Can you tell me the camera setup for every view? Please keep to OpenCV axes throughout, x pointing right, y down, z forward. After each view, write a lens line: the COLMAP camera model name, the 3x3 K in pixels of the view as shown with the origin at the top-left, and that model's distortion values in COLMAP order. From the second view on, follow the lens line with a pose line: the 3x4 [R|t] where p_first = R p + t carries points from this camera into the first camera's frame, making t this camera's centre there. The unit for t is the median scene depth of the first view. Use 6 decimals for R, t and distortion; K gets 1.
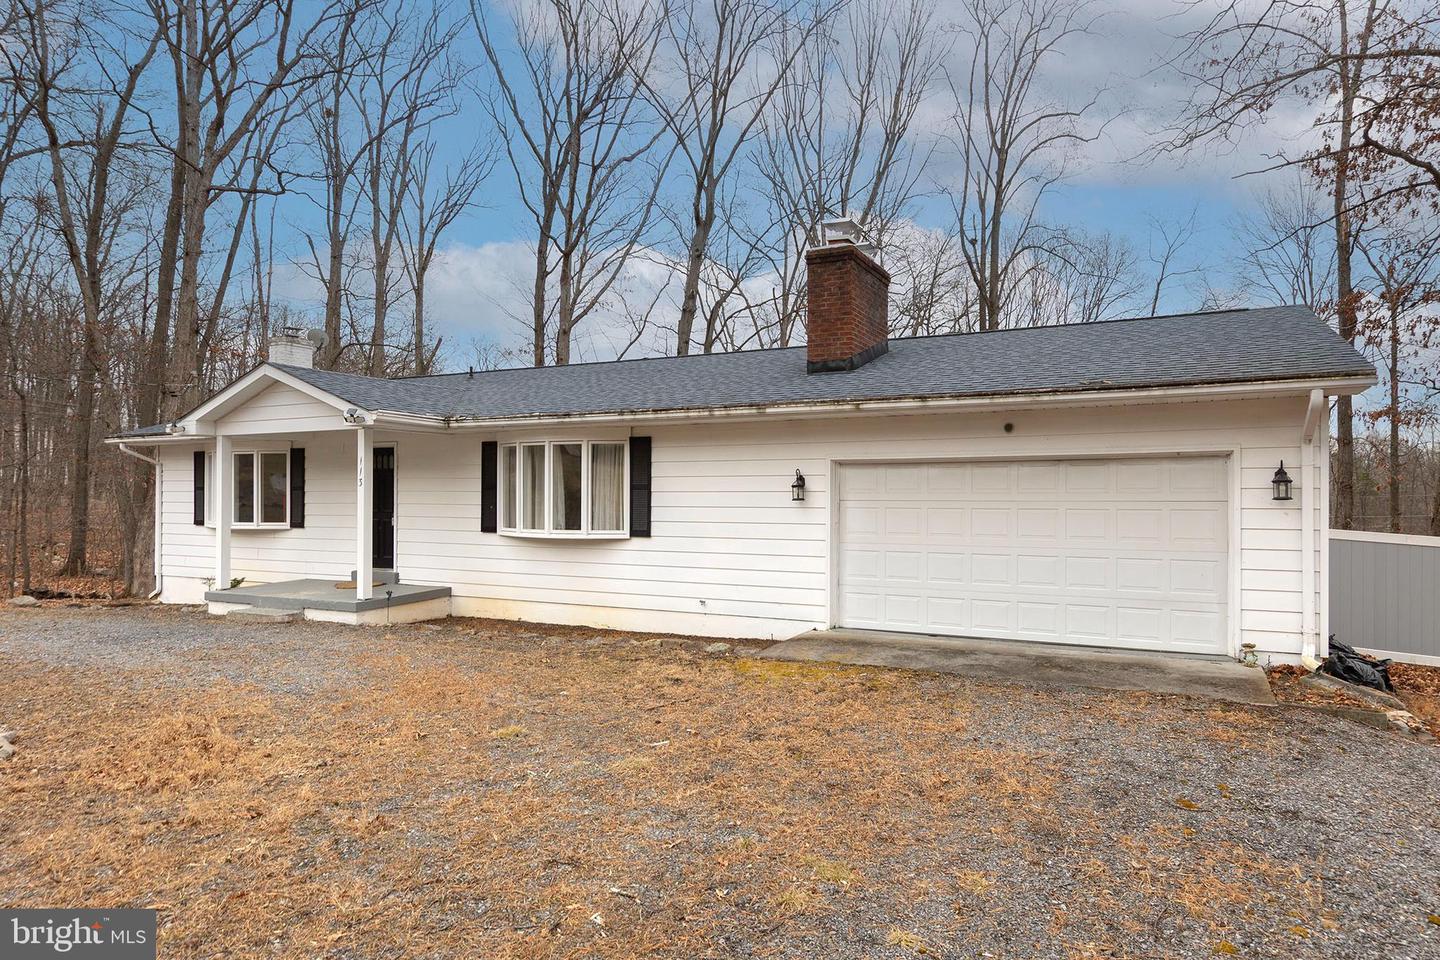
lens RADIAL K [[745.1, 0, 720.5], [0, 745.1, 471.9], [0, 0, 1]] dist [0.005377, 0.000507]
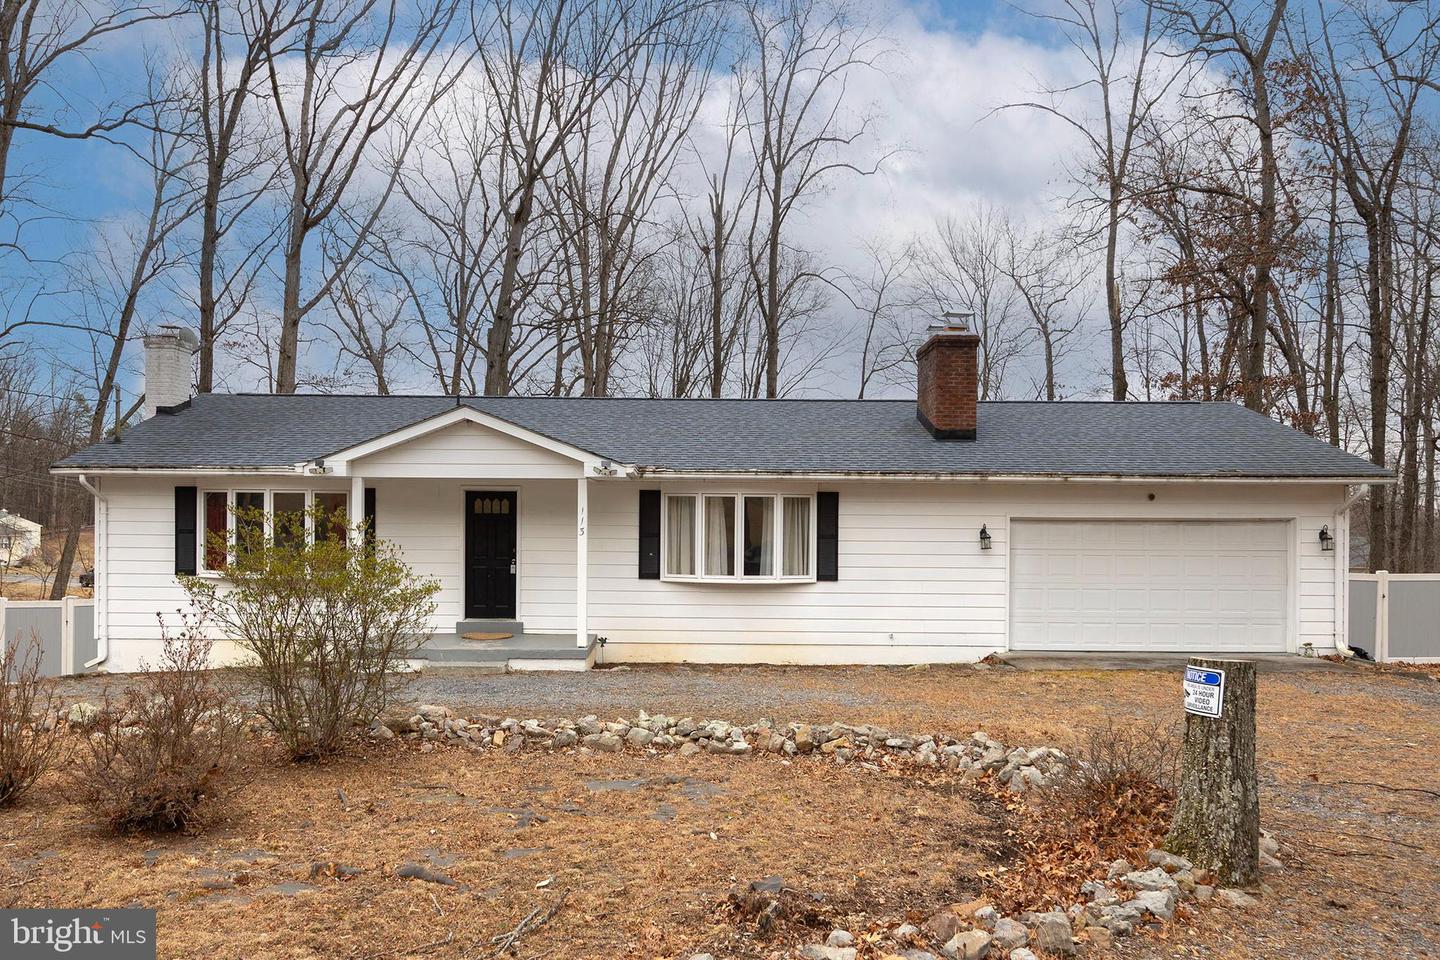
lens RADIAL K [[881.5, 0, 719.5], [0, 881.5, 493.6], [0, 0, 1]] dist [0.001755, -0.000543]
pose [[0.935891, 0.018375, 0.351809, -0.735865], [-0.015643, 0.999821, -0.010606, -0.028097], [-0.351941, 0.004423, 0.936012, -0.191978]]
